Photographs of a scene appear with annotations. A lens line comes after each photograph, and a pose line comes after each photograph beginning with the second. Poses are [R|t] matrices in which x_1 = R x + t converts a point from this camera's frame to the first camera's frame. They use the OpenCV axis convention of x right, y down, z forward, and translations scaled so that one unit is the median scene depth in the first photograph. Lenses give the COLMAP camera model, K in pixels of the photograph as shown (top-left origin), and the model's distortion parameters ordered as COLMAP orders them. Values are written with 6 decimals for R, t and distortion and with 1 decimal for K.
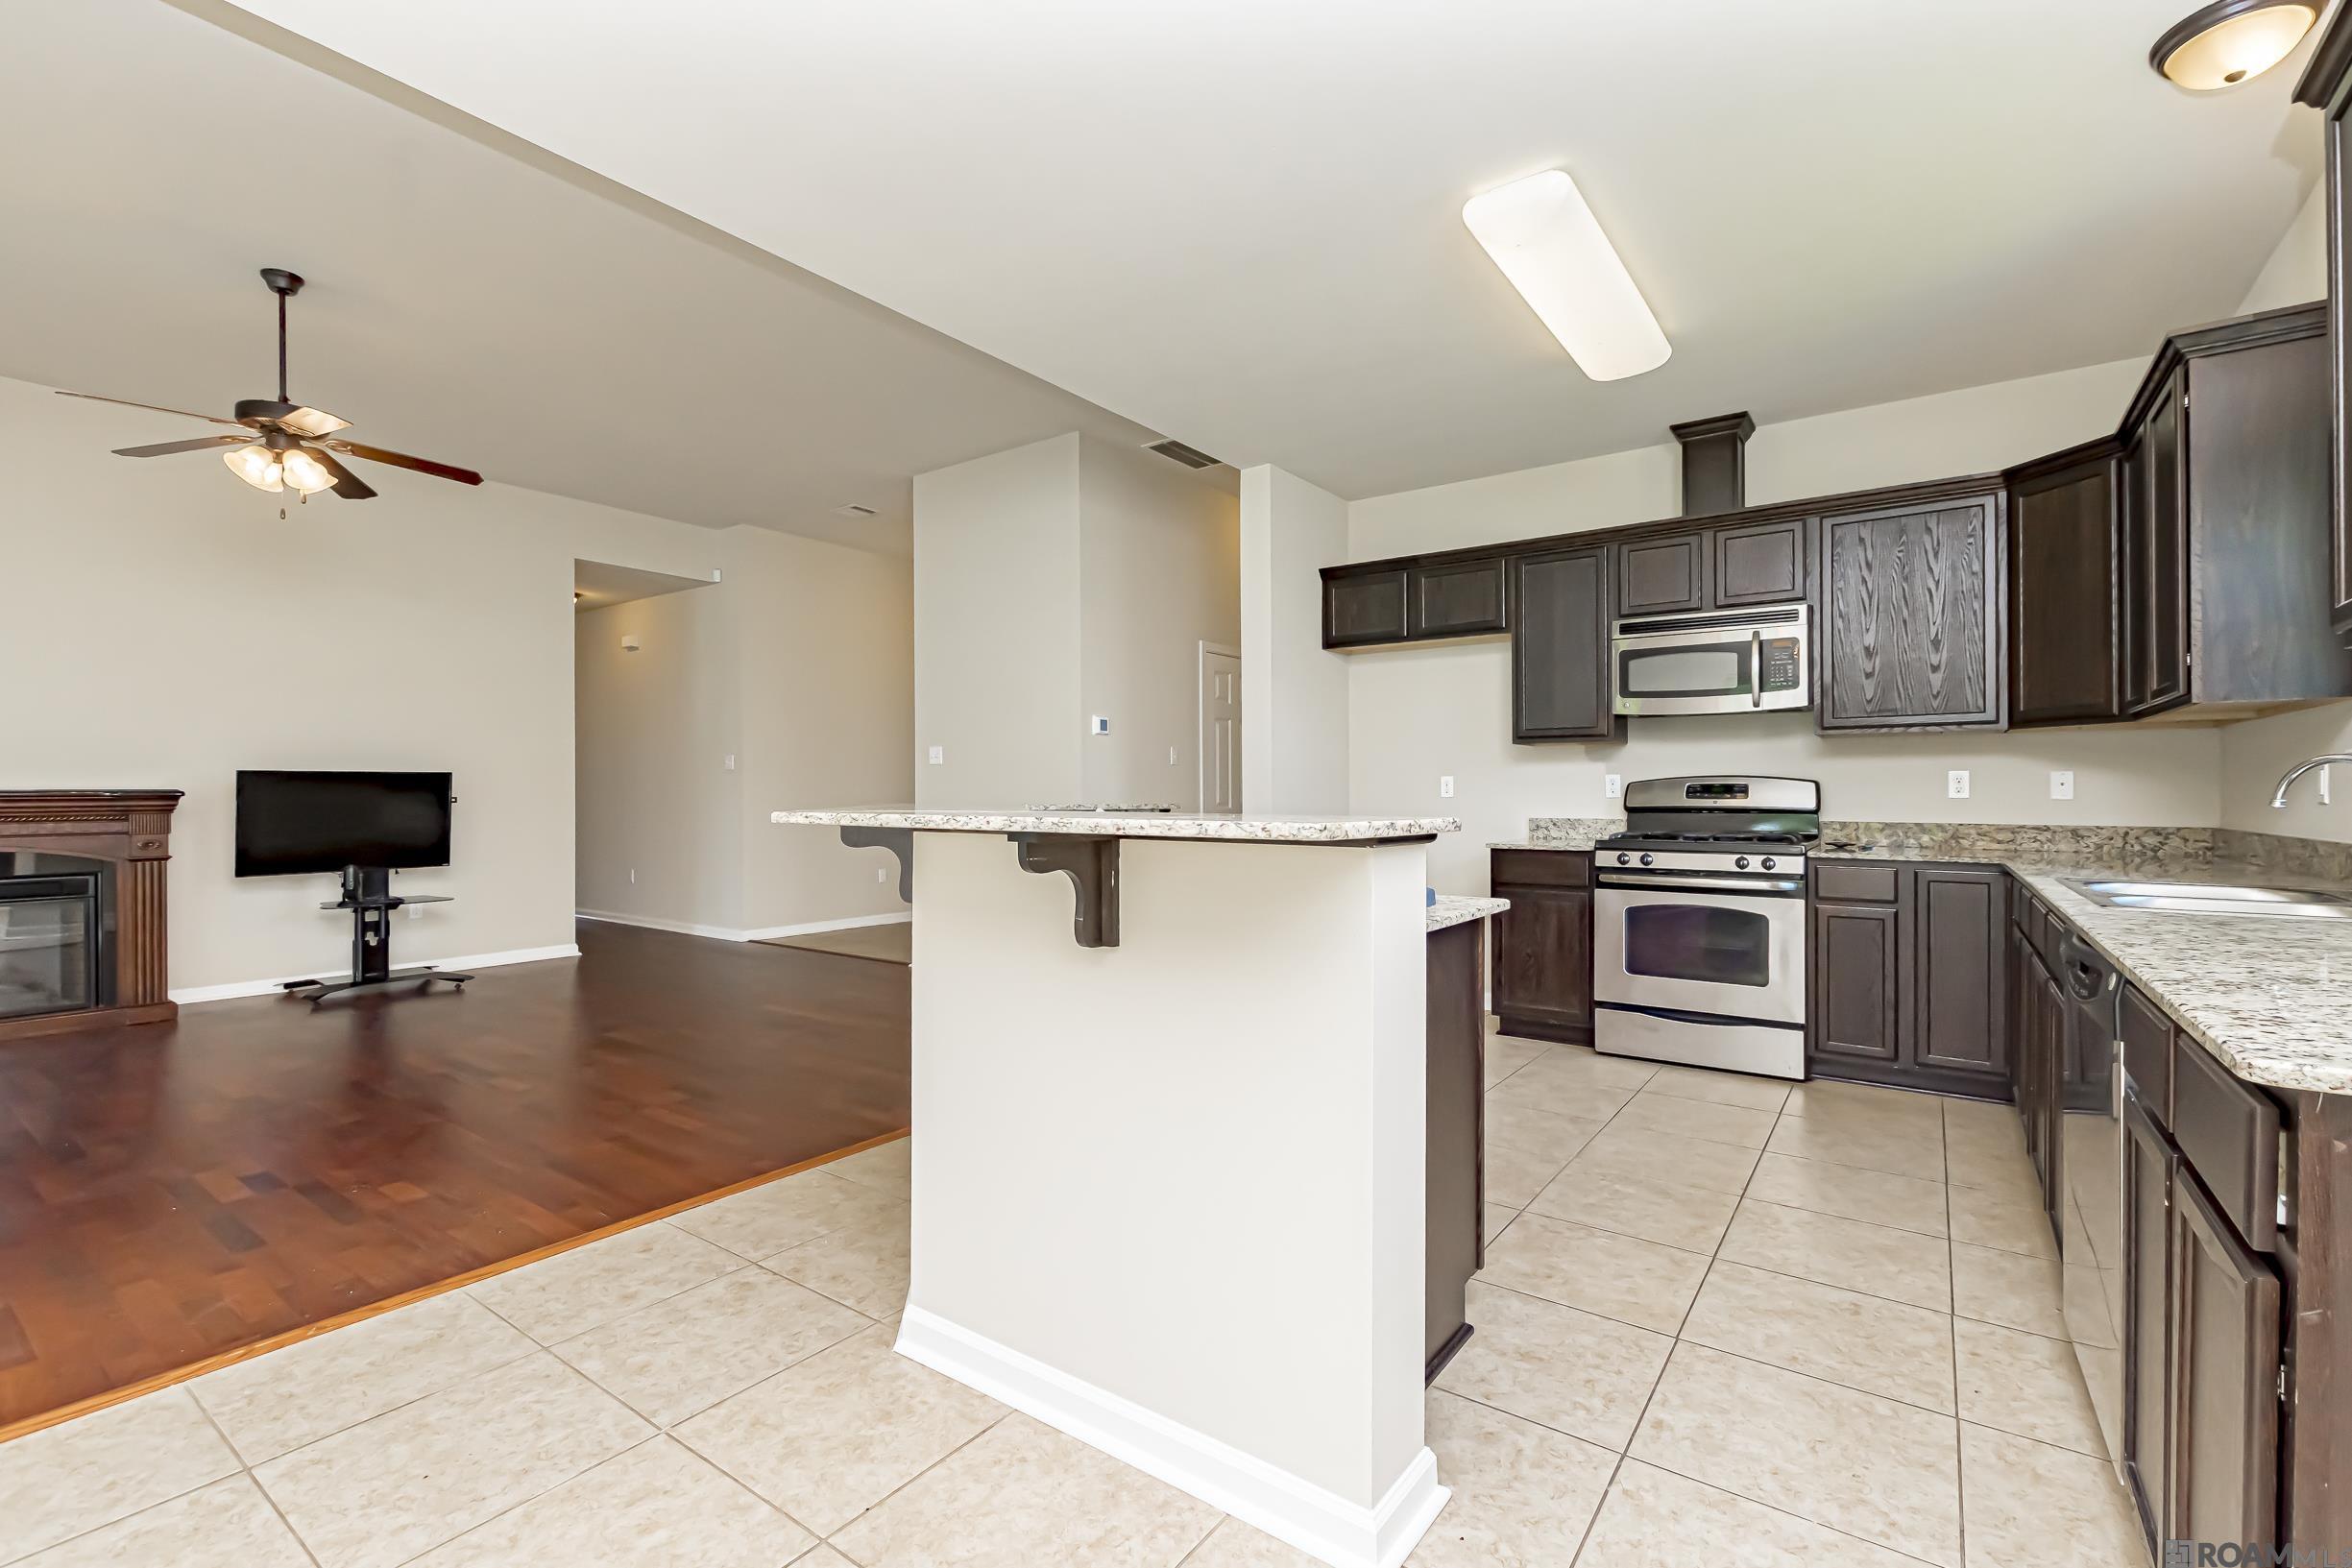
lens RADIAL K [[1017.1, 0, 1181.1], [0, 1017.1, 788.7], [0, 0, 1]] dist [0.009202, -0.006956]
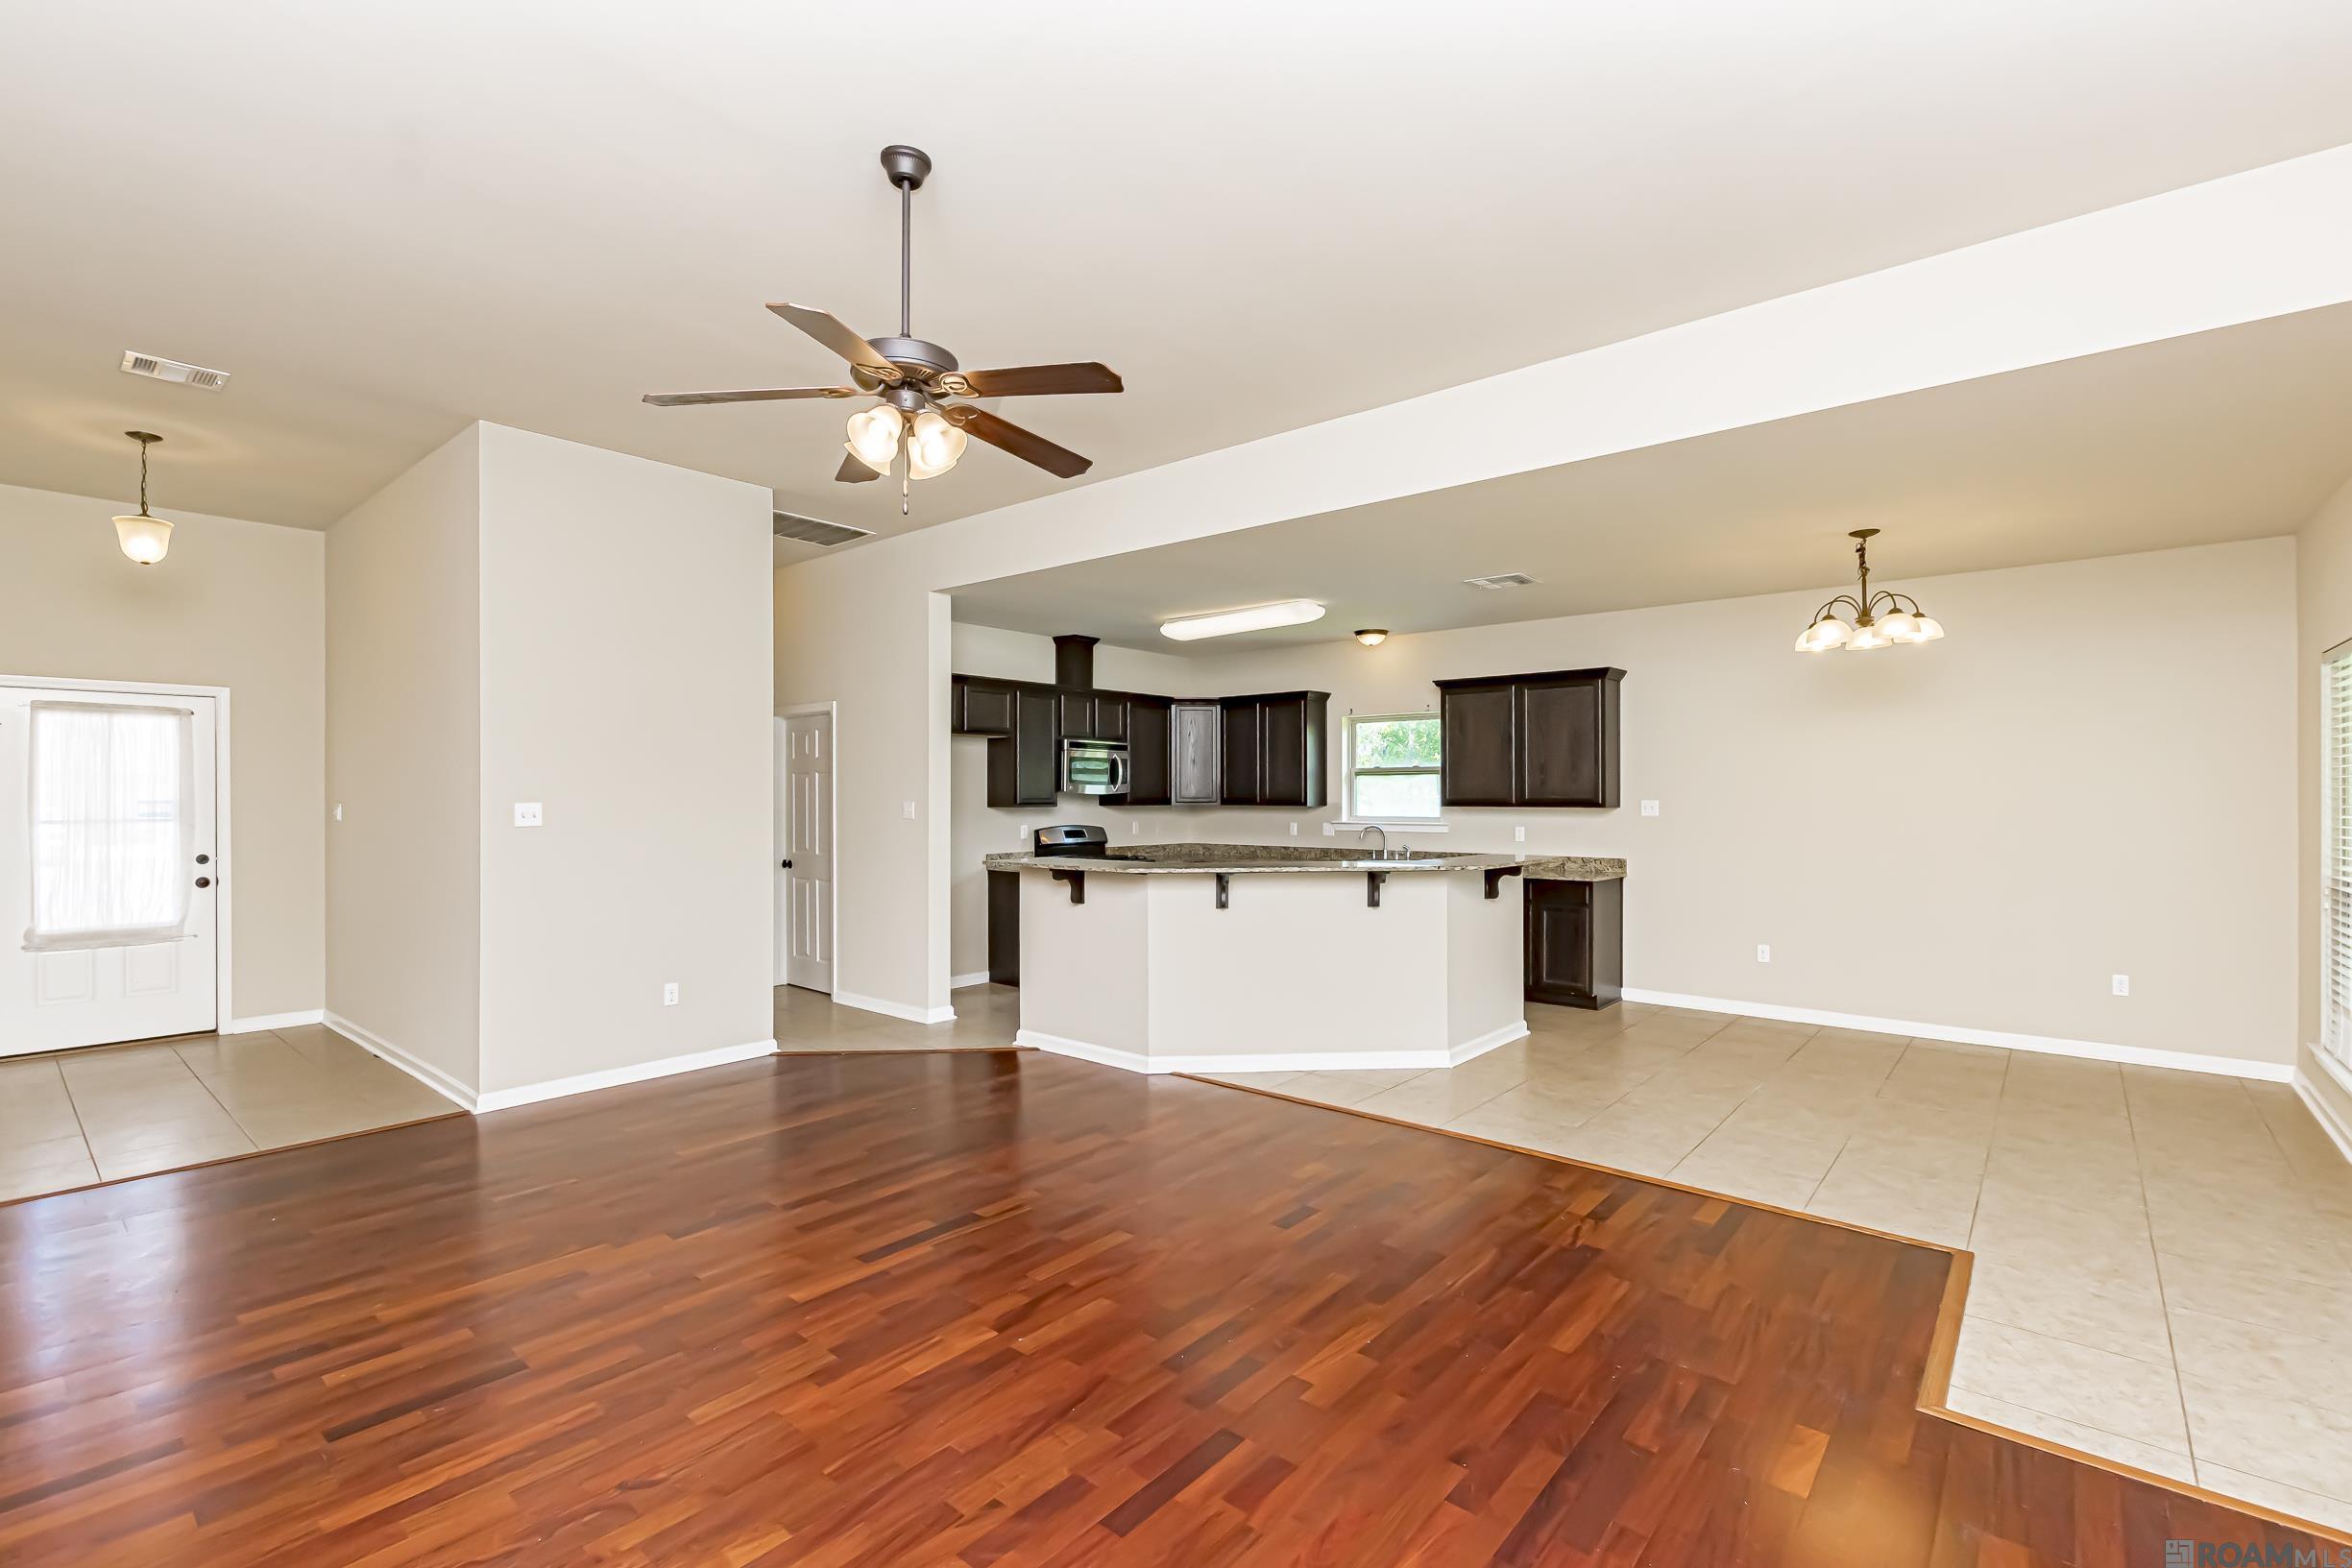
lens RADIAL K [[1032.3, 0, 1169.5], [0, 1032.3, 791.4], [0, 0, 1]] dist [-0.000521, -0.000834]
pose [[0.097818, 0.006666, 0.995182, -1.241548], [-0.000195, 0.999978, -0.006679, -0.058739], [-0.995204, 0.000460, 0.097817, 0.605335]]
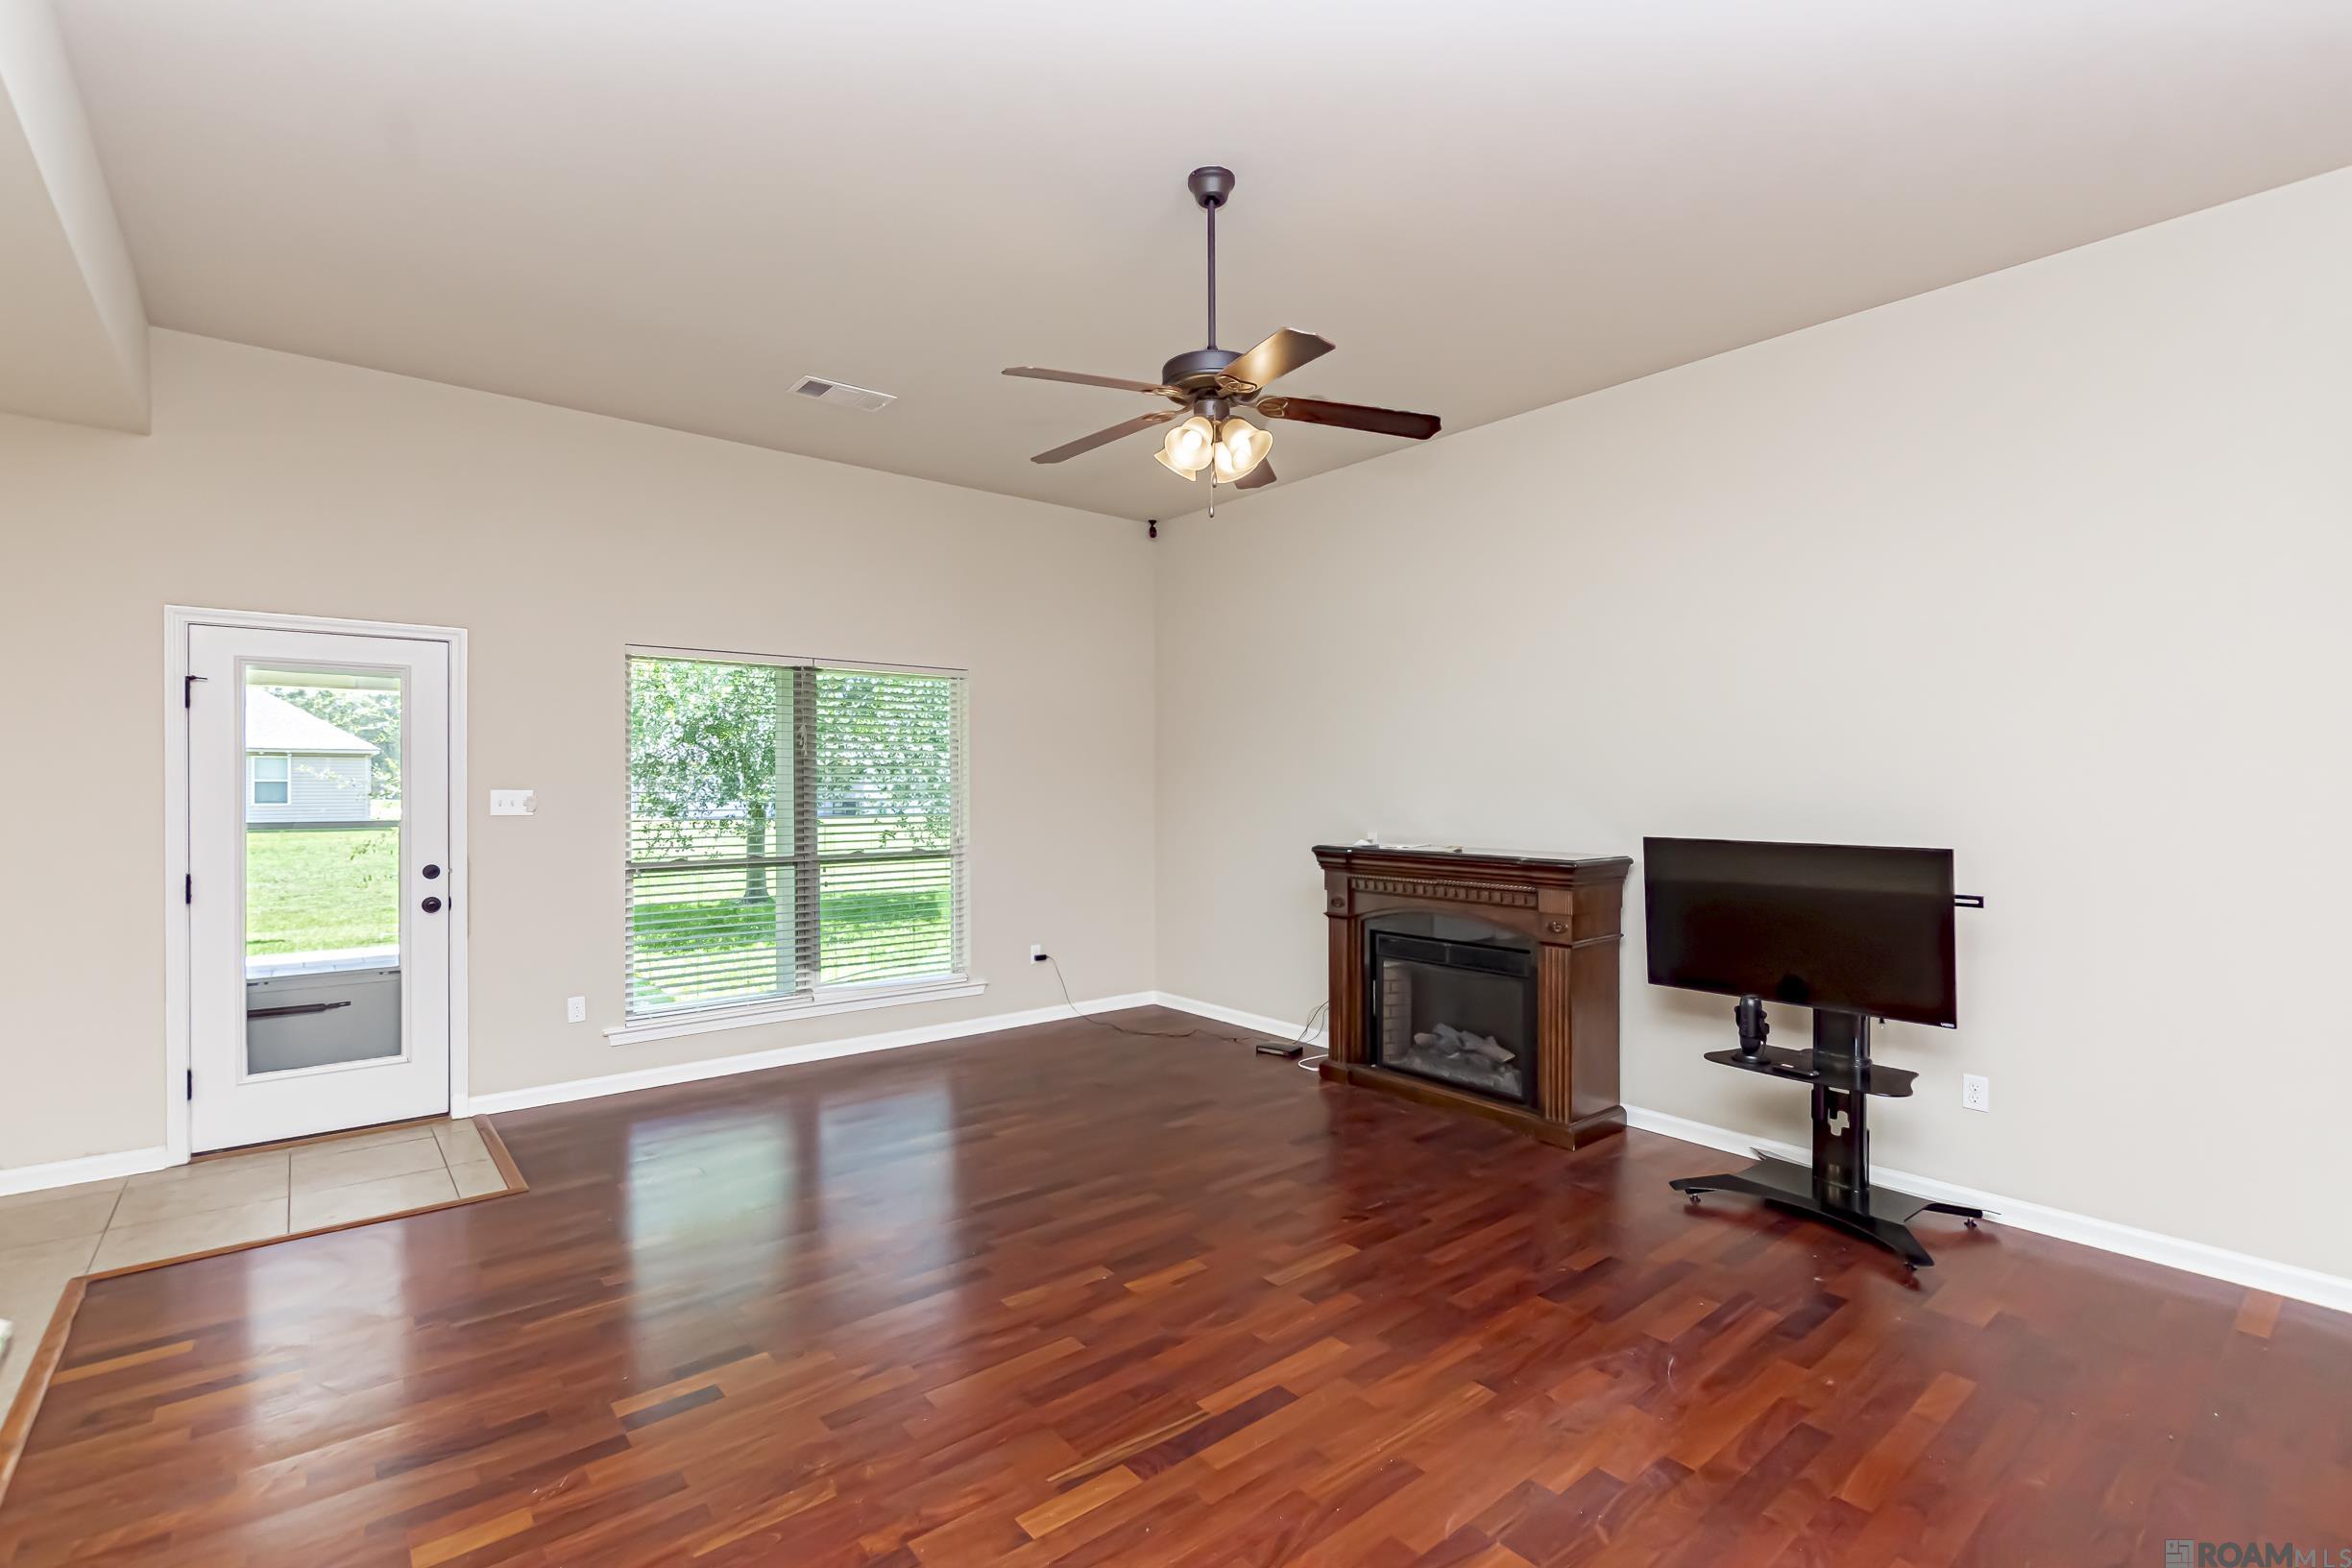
lens RADIAL K [[1057.2, 0, 1176.0], [0, 1057.2, 784.0], [0, 0, 1]] dist [-0.001331, -0.000218]
pose [[-0.257140, 0.004294, -0.966365, -0.119907], [0.000516, 0.999991, 0.004306, -0.063143], [0.966374, 0.000609, -0.257140, 0.935169]]
